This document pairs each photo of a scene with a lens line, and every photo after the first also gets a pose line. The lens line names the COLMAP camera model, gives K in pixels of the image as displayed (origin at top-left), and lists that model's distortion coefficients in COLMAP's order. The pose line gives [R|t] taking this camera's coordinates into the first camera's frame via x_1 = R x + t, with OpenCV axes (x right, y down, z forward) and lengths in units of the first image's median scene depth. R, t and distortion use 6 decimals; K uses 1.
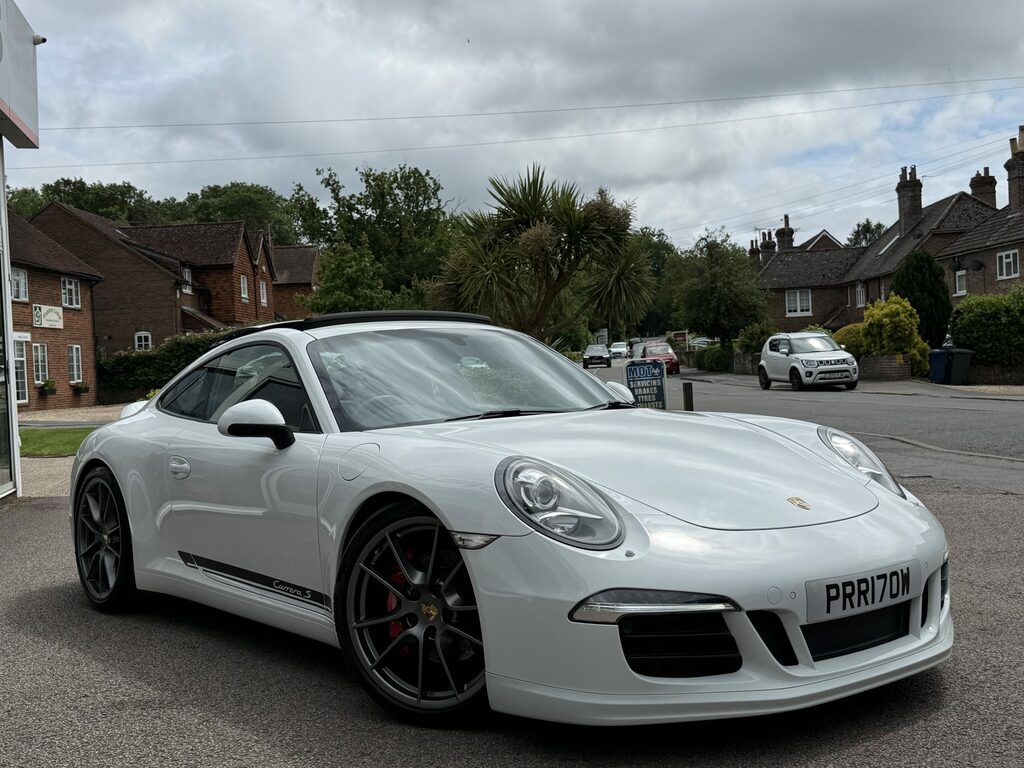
lens RADIAL K [[1126.6, 0, 512.0], [0, 1126.6, 384.0], [0, 0, 1]] dist [0.201064, -0.439618]
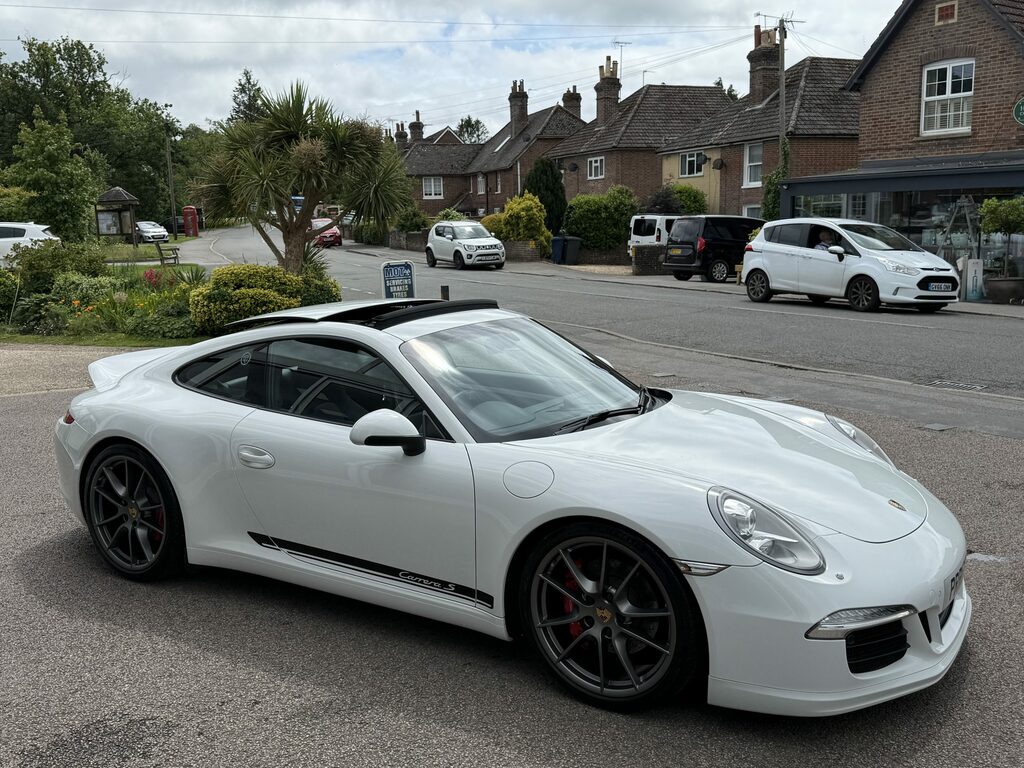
lens RADIAL K [[924.1, 0, 500.4], [0, 924.1, 385.5], [0, 0, 1]] dist [0.154686, -0.310666]
pose [[0.946742, -0.030367, 0.320557, -0.096751], [-0.016115, 0.989827, 0.141360, -0.032634], [-0.321589, -0.138997, 0.936622, 0.036025]]
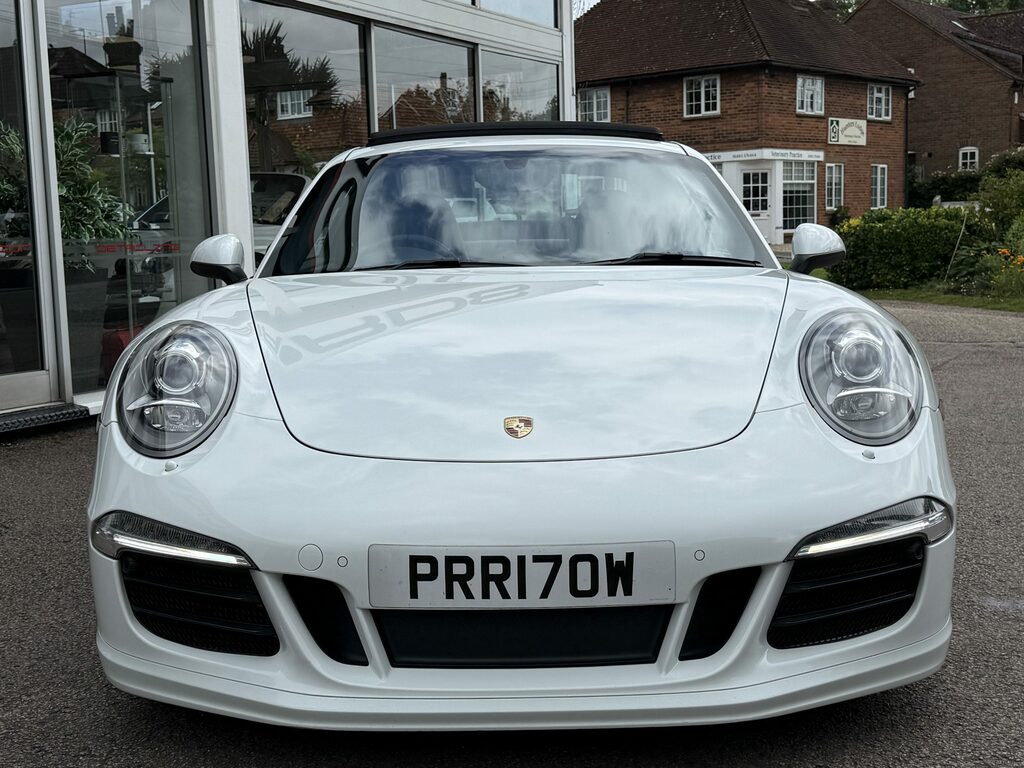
lens RADIAL K [[1329.8, 0, 512.5], [0, 1329.8, 390.2], [0, 0, 1]] dist [0.206932, -0.460263]
pose [[0.785559, 0.100441, -0.610580, 0.137106], [-0.019284, 0.990233, 0.138083, -0.003386], [0.618486, -0.096698, 0.779823, 0.083553]]
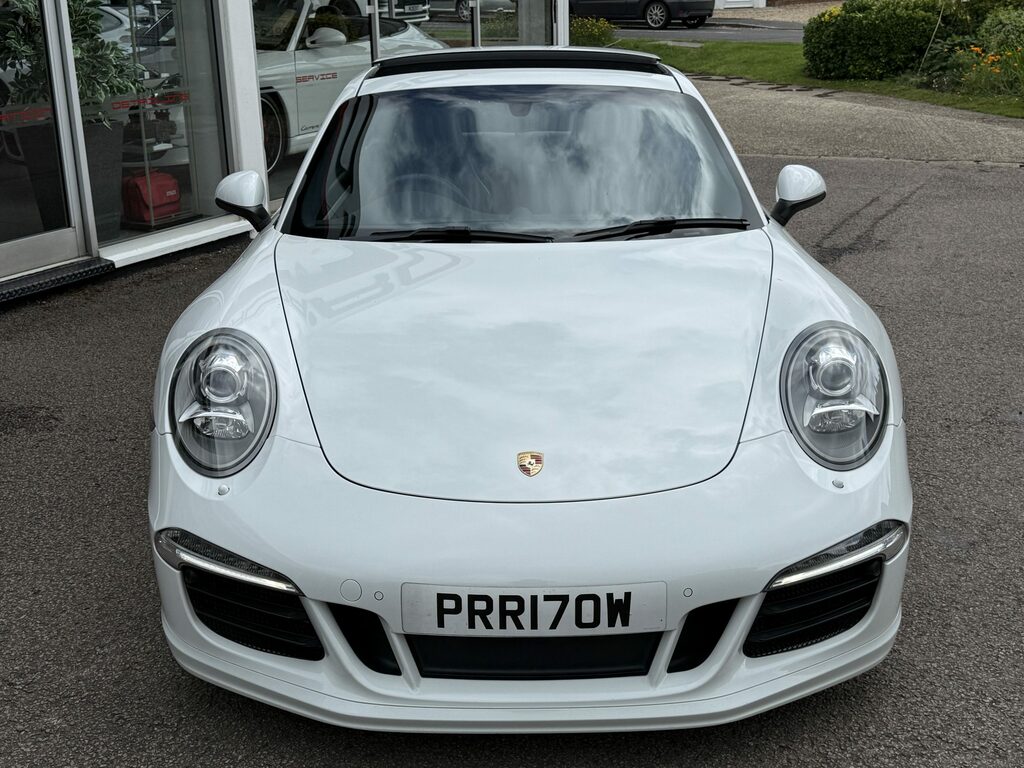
lens RADIAL K [[1246.2, 0, 508.4], [0, 1246.2, 382.0], [0, 0, 1]] dist [0.194391, -0.407371]
pose [[0.789595, 0.219053, -0.573198, 0.133191], [-0.027317, 0.945734, 0.323791, -0.038447], [0.613020, -0.240006, 0.752730, 0.081792]]
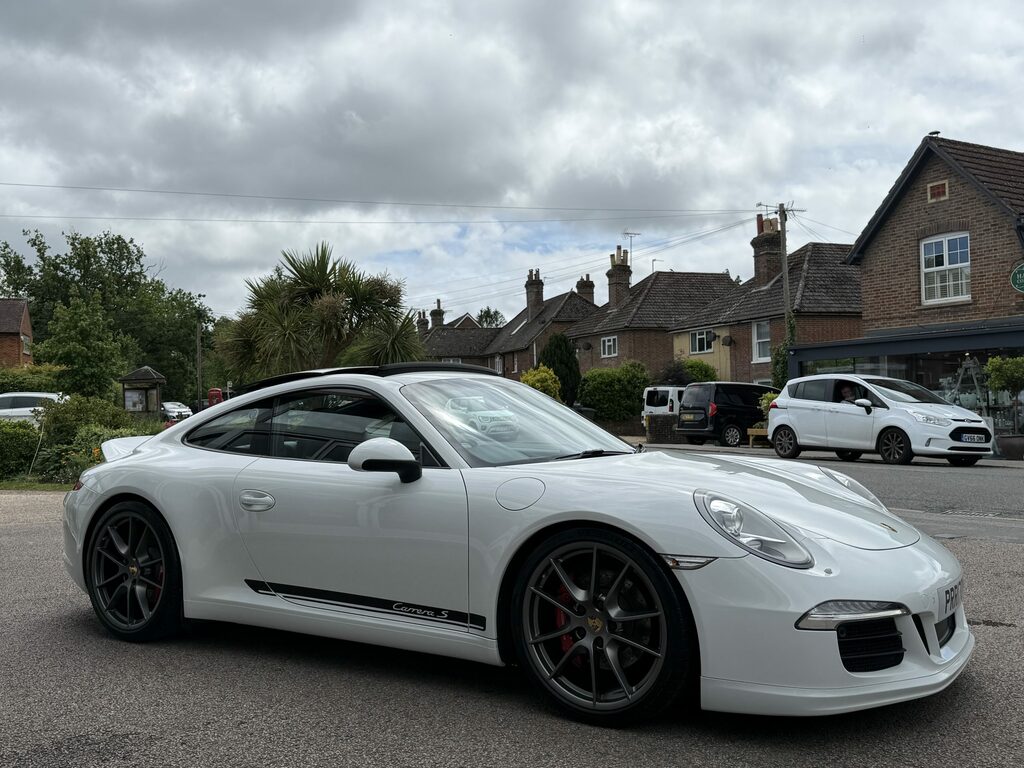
lens RADIAL K [[924.1, 0, 500.4], [0, 924.1, 385.5], [0, 0, 1]] dist [0.154686, -0.310666]
pose [[0.952463, 0.032706, 0.302894, -0.094325], [-0.017871, 0.998507, -0.051622, 0.001739], [-0.304130, 0.043755, 0.951625, 0.024979]]
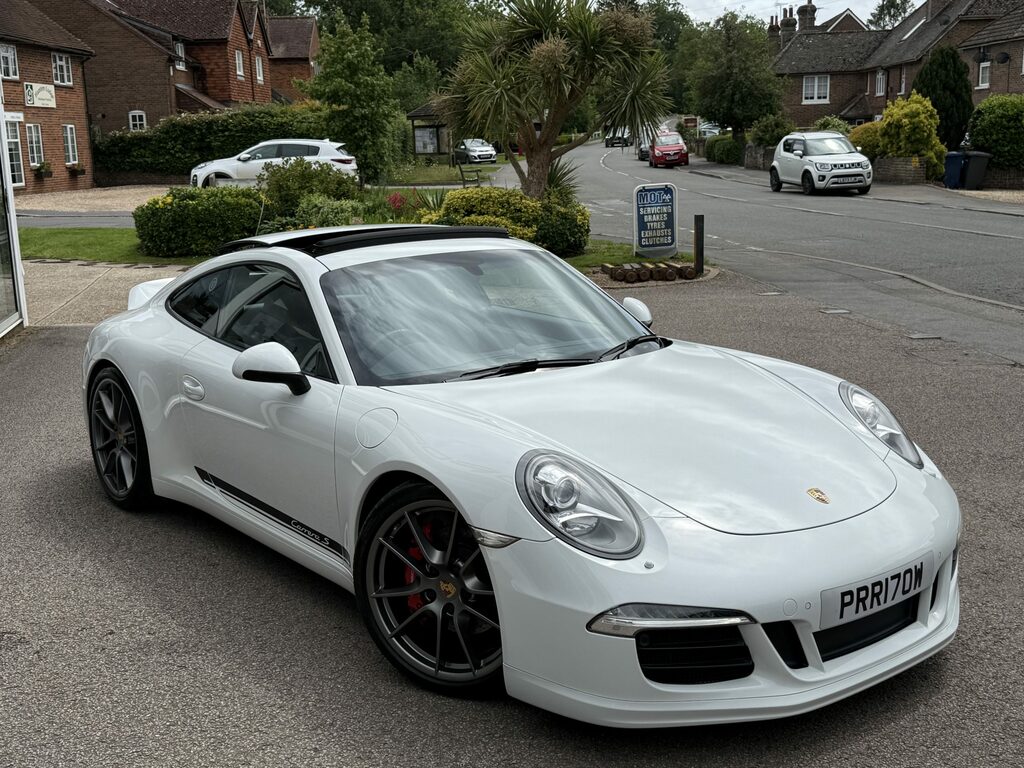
lens RADIAL K [[1126.6, 0, 512.0], [0, 1126.6, 384.0], [0, 0, 1]] dist [0.201064, -0.439618]
pose [[0.999750, 0.022349, 0.000884, -0.003910], [-0.022118, 0.982023, 0.187461, -0.033996], [0.003321, -0.187434, 0.982272, 0.006764]]
